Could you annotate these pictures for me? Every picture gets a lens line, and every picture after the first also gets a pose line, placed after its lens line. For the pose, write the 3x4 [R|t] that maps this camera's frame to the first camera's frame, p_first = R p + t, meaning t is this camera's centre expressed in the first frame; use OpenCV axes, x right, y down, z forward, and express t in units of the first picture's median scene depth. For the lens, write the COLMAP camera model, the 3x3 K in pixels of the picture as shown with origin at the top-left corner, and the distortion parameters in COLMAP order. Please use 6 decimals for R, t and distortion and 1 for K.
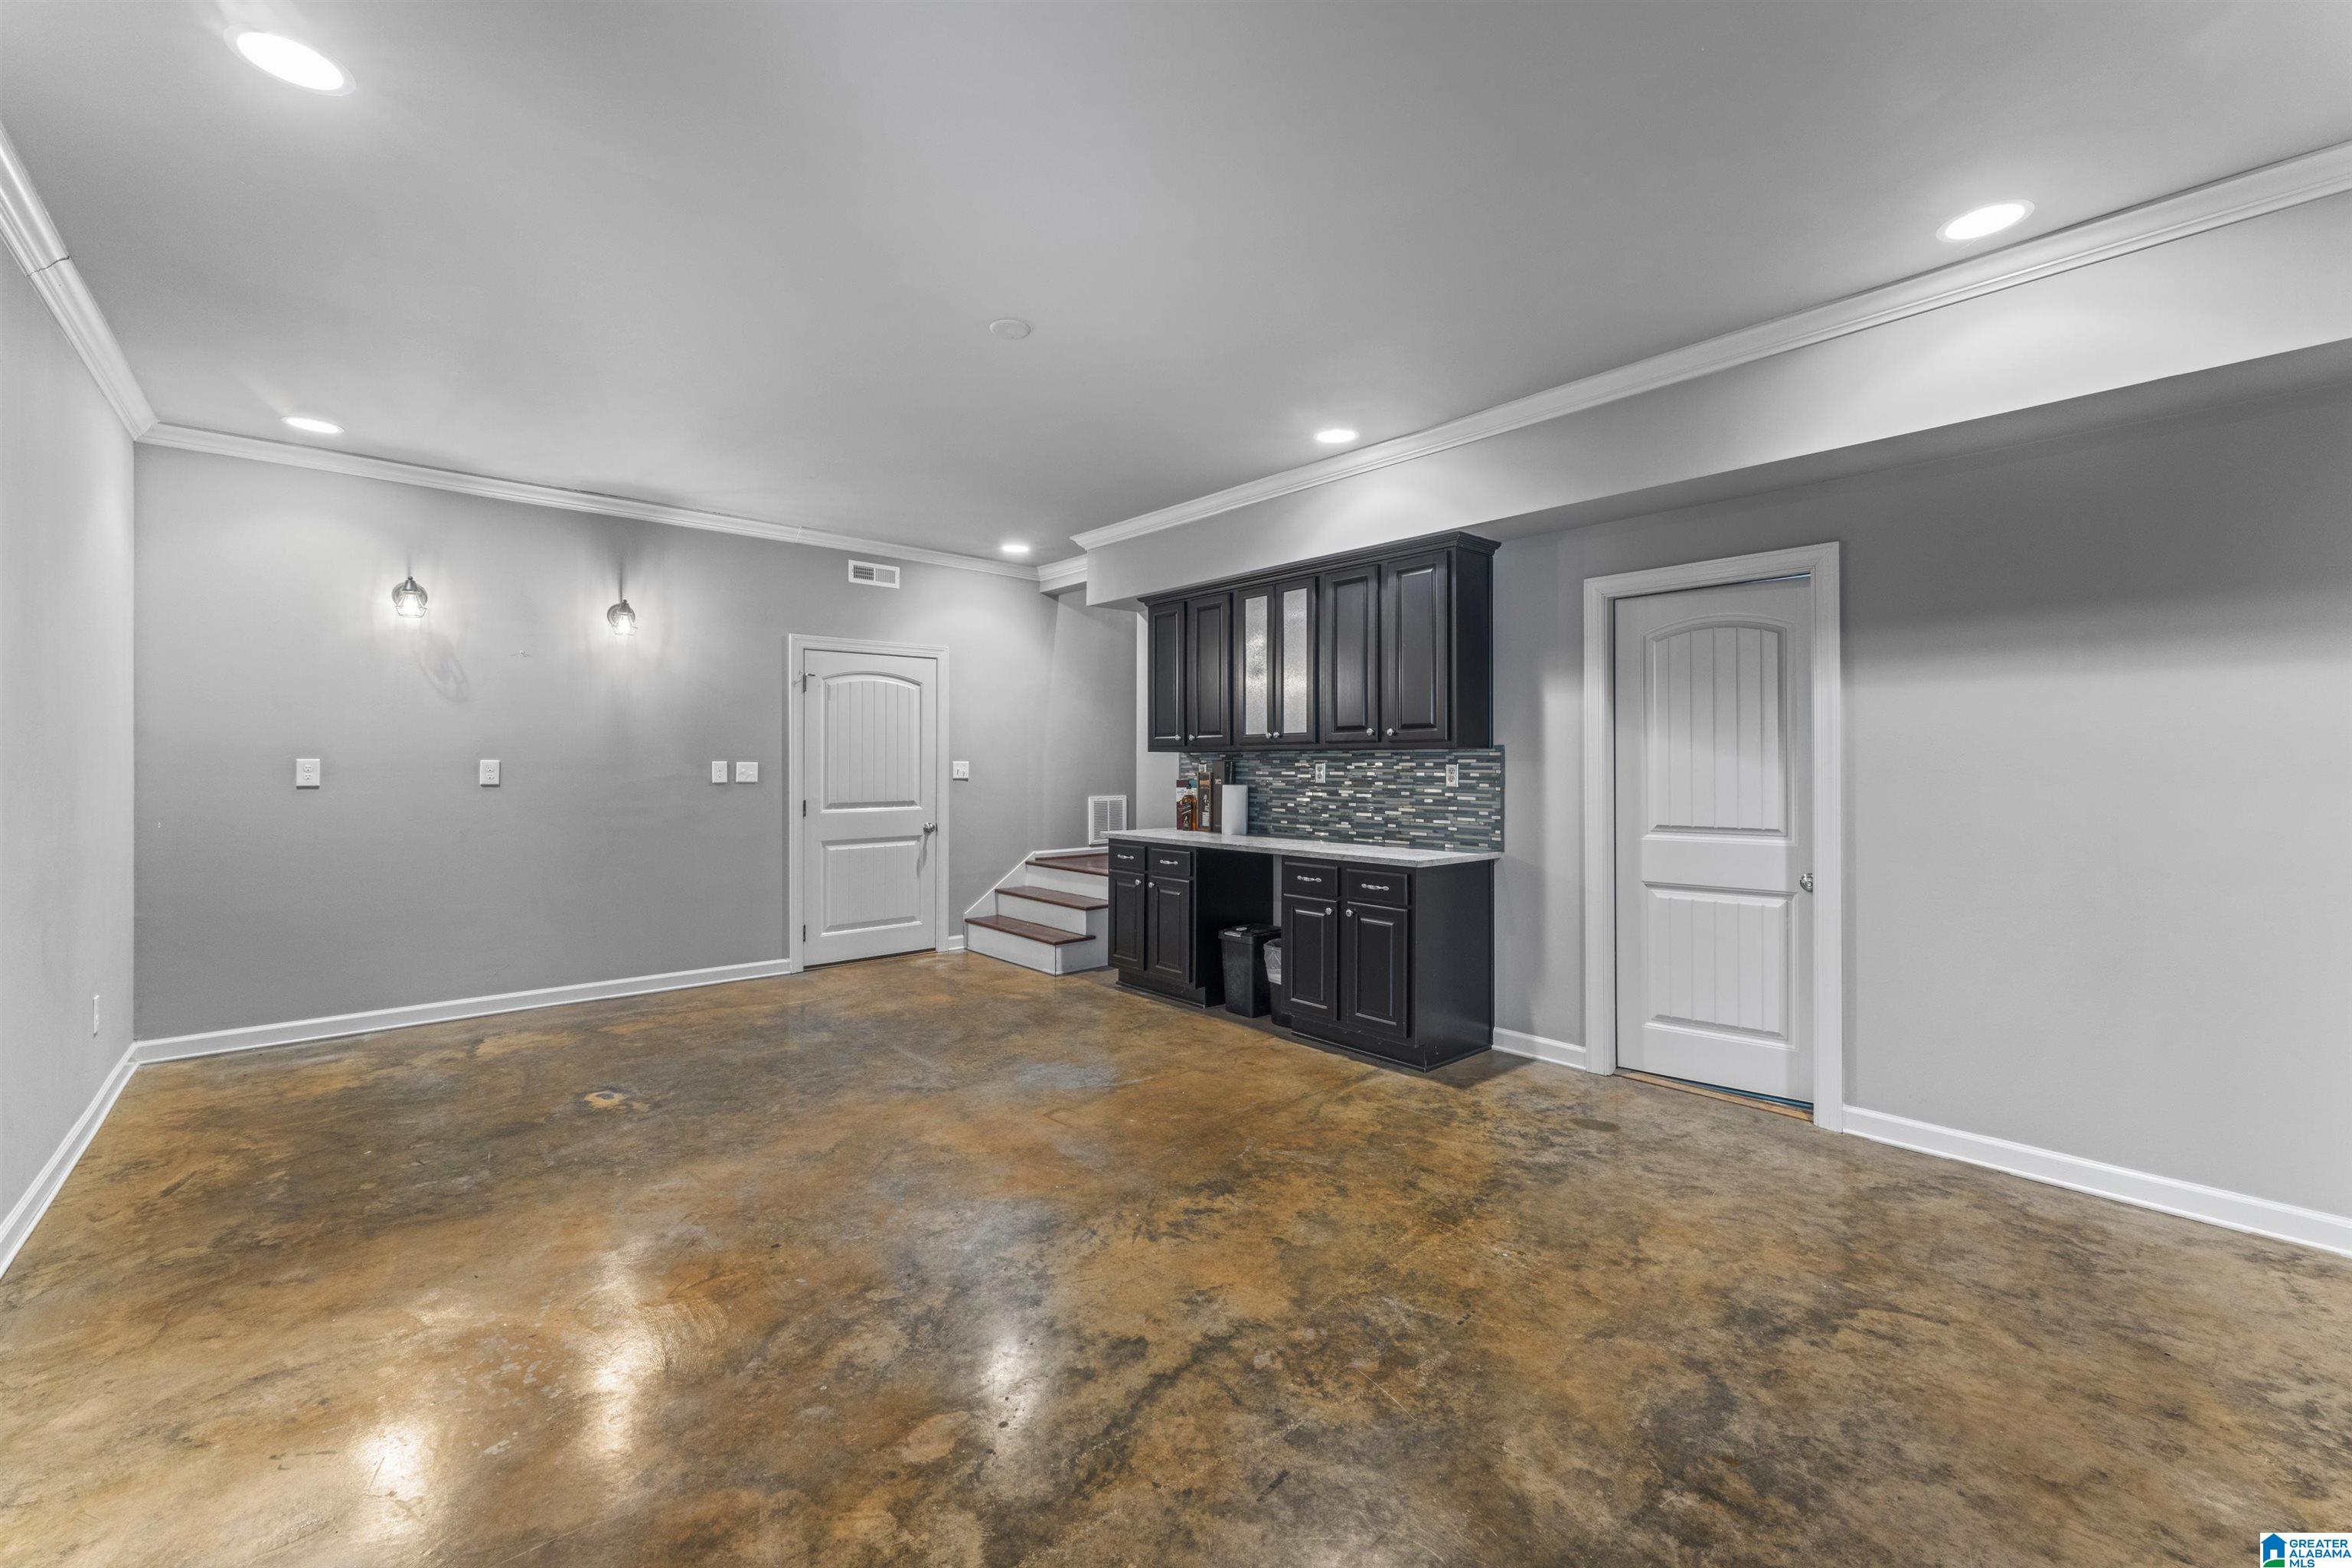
lens RADIAL K [[939.1, 0, 1168.8], [0, 939.1, 762.7], [0, 0, 1]] dist [-0.000762, 0.000584]
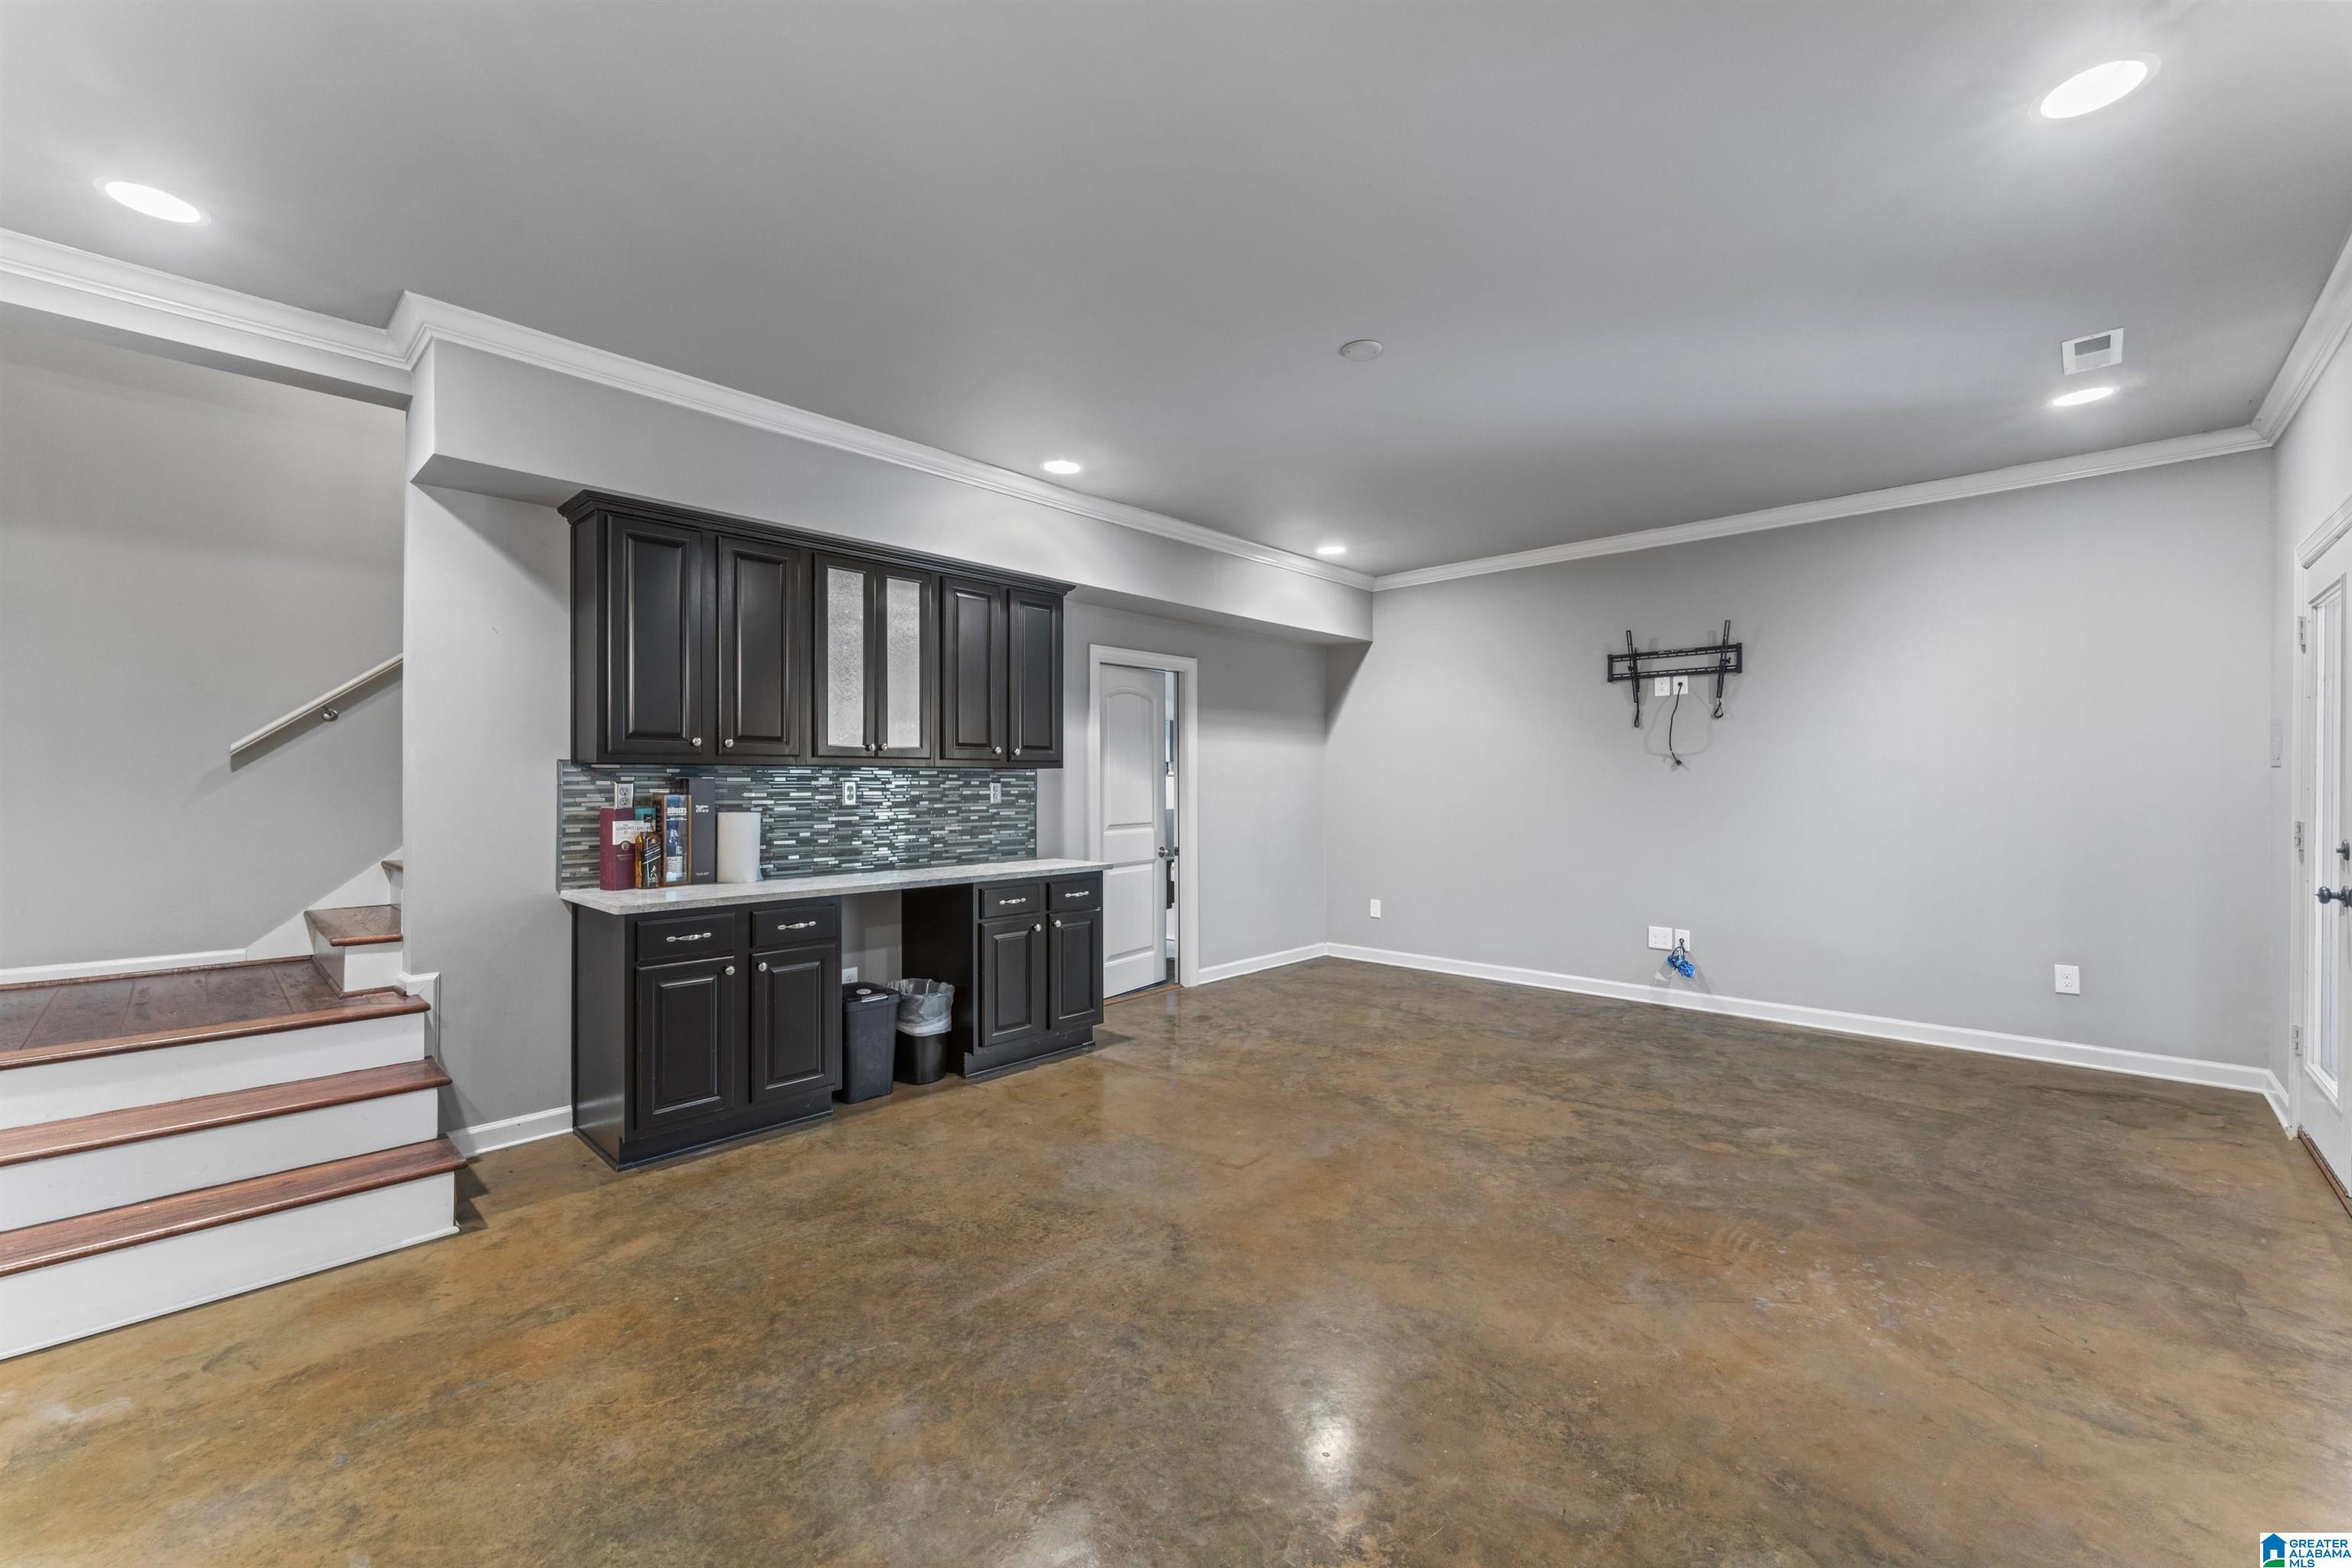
lens RADIAL K [[939.1, 0, 1168.5], [0, 939.1, 788.4], [0, 0, 1]] dist [-0.000762, 0.000584]
pose [[-0.078260, -0.006243, 0.996913, -0.813645], [0.000246, 0.999980, 0.006281, 0.001336], [-0.996933, 0.000737, -0.078257, 0.899909]]
